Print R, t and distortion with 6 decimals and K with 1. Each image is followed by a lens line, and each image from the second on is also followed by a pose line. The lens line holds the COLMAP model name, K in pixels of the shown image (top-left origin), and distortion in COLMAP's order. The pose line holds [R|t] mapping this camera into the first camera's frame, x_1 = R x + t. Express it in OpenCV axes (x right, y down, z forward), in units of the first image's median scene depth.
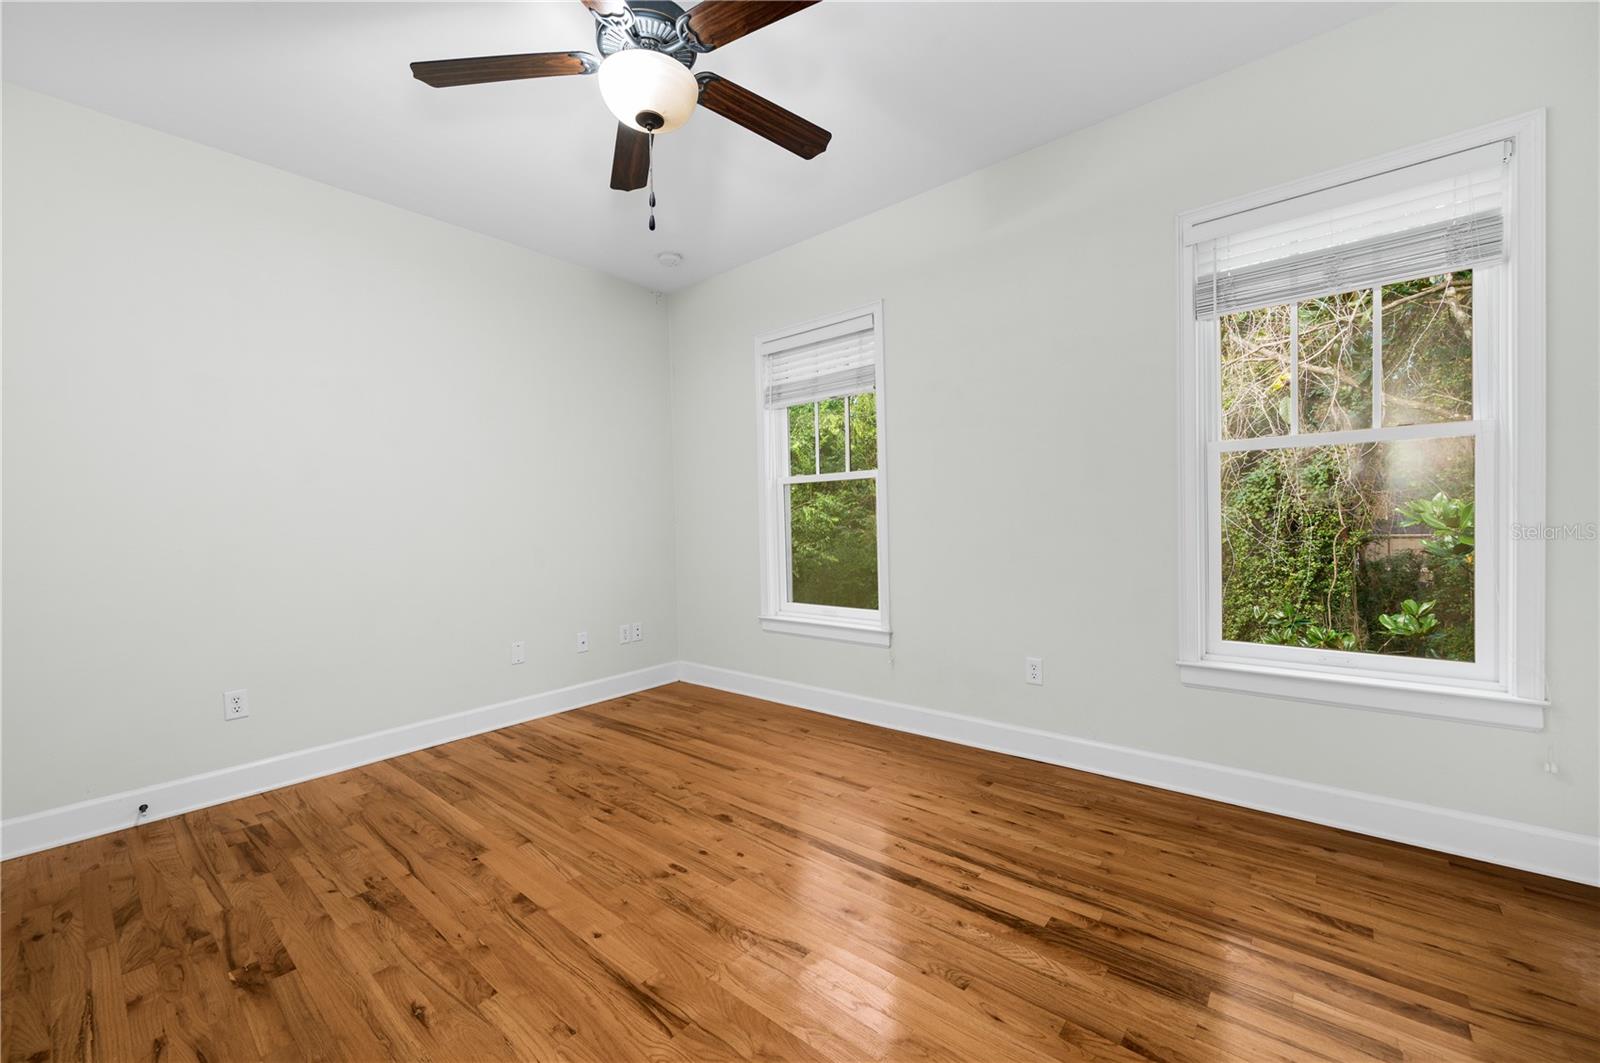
lens RADIAL K [[624.1, 0, 803.4], [0, 624.1, 532.8], [0, 0, 1]] dist [0.000120, -0.000637]
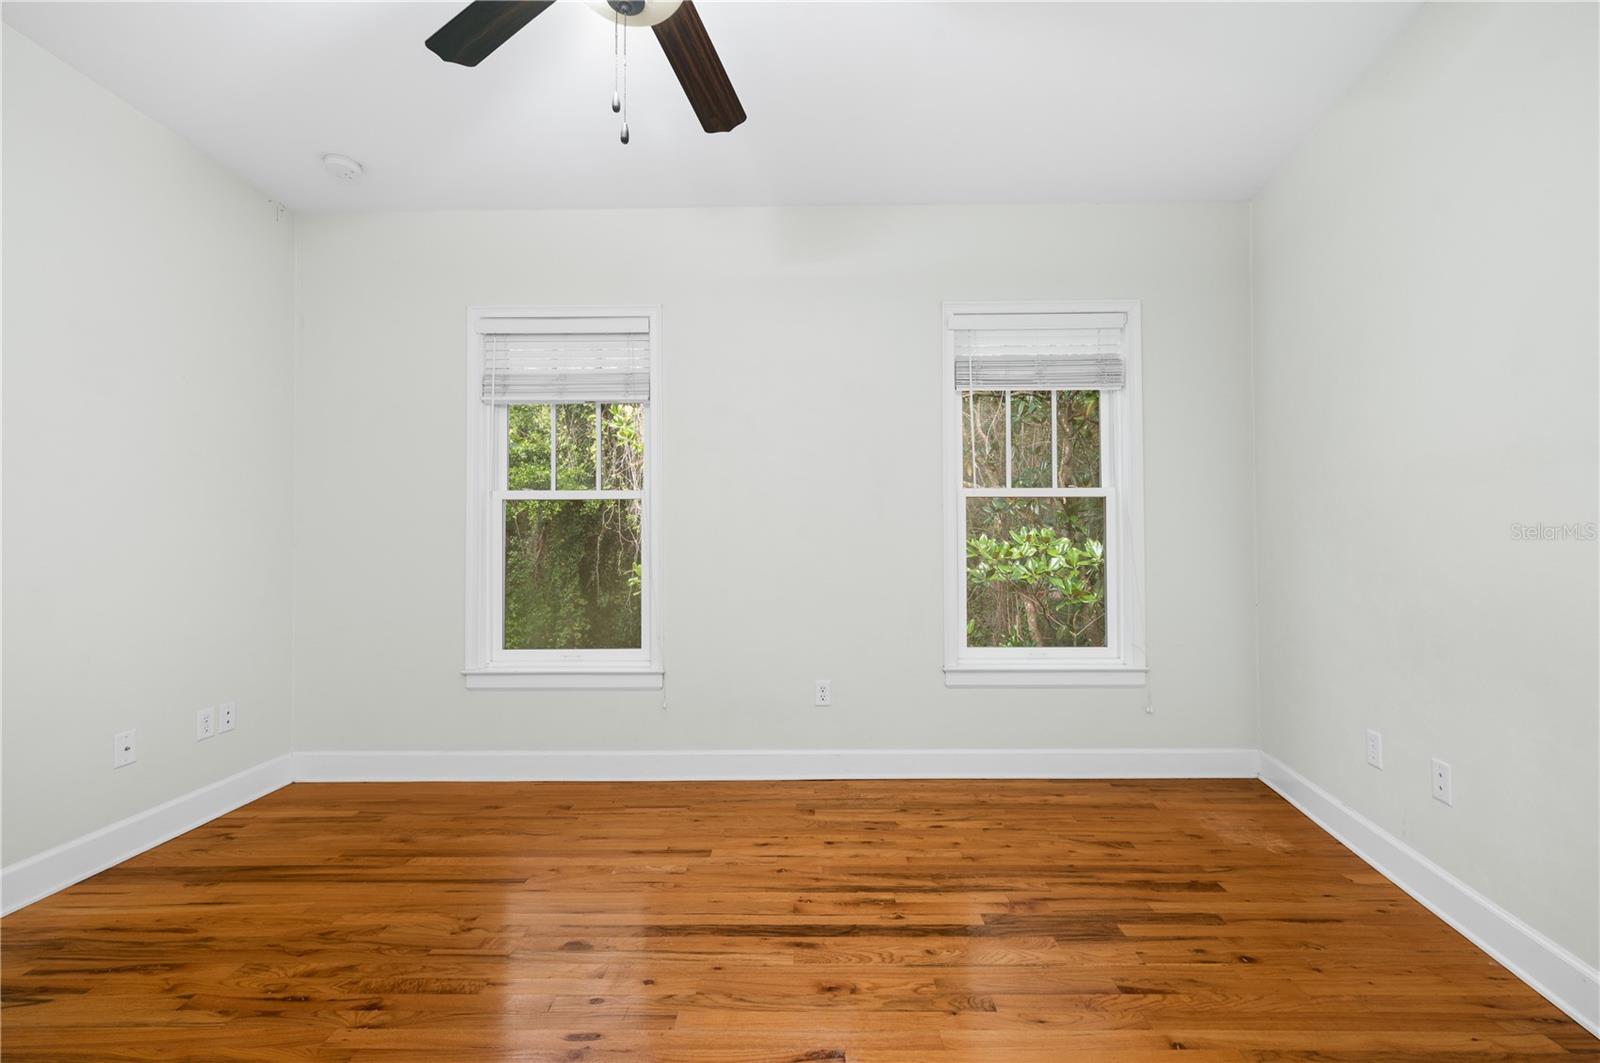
lens RADIAL K [[631.2, 0, 799.7], [0, 631.2, 533.8], [0, 0, 1]] dist [-0.001120, -0.000168]
pose [[0.773458, 0.032422, 0.633018, -0.378532], [-0.000302, 0.998710, -0.050783, 0.010131], [-0.633848, 0.039088, 0.772469, 0.224054]]
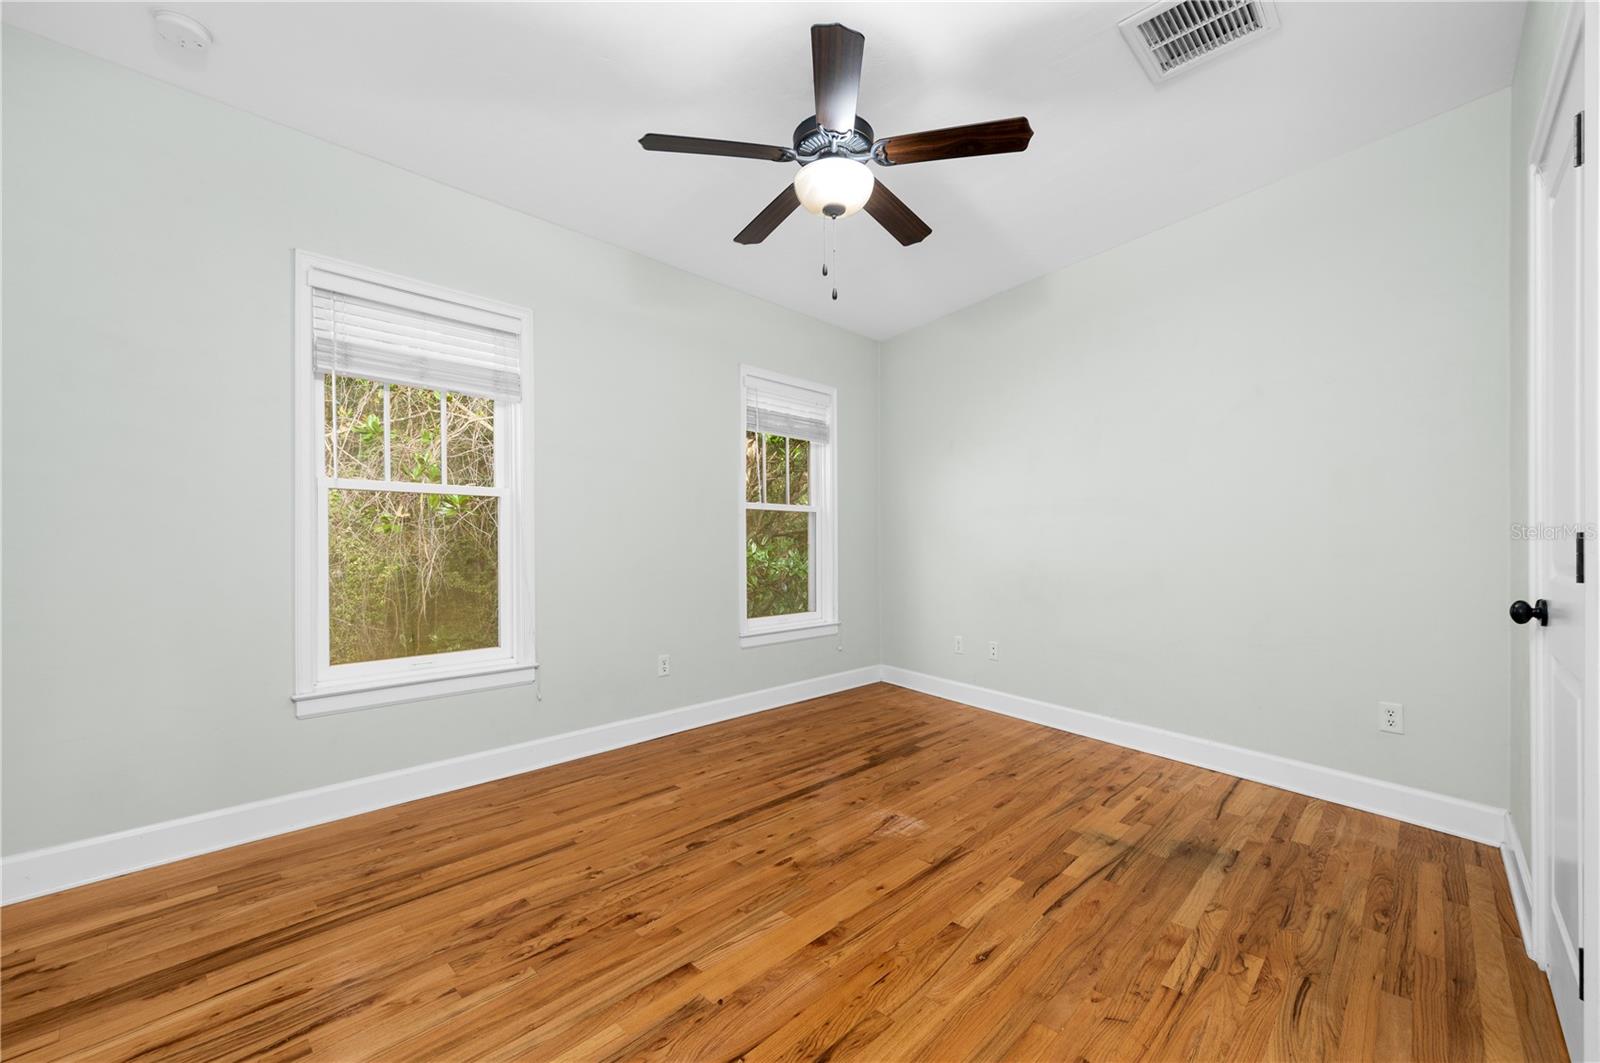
lens RADIAL K [[645.9, 0, 800.5], [0, 645.9, 541.6], [0, 0, 1]] dist [0.001358, 0.000197]
pose [[0.078393, 0.030971, 0.996441, -1.044795], [0.024507, 0.999155, -0.032983, 0.021811], [-0.996621, 0.027005, 0.077567, 0.691616]]
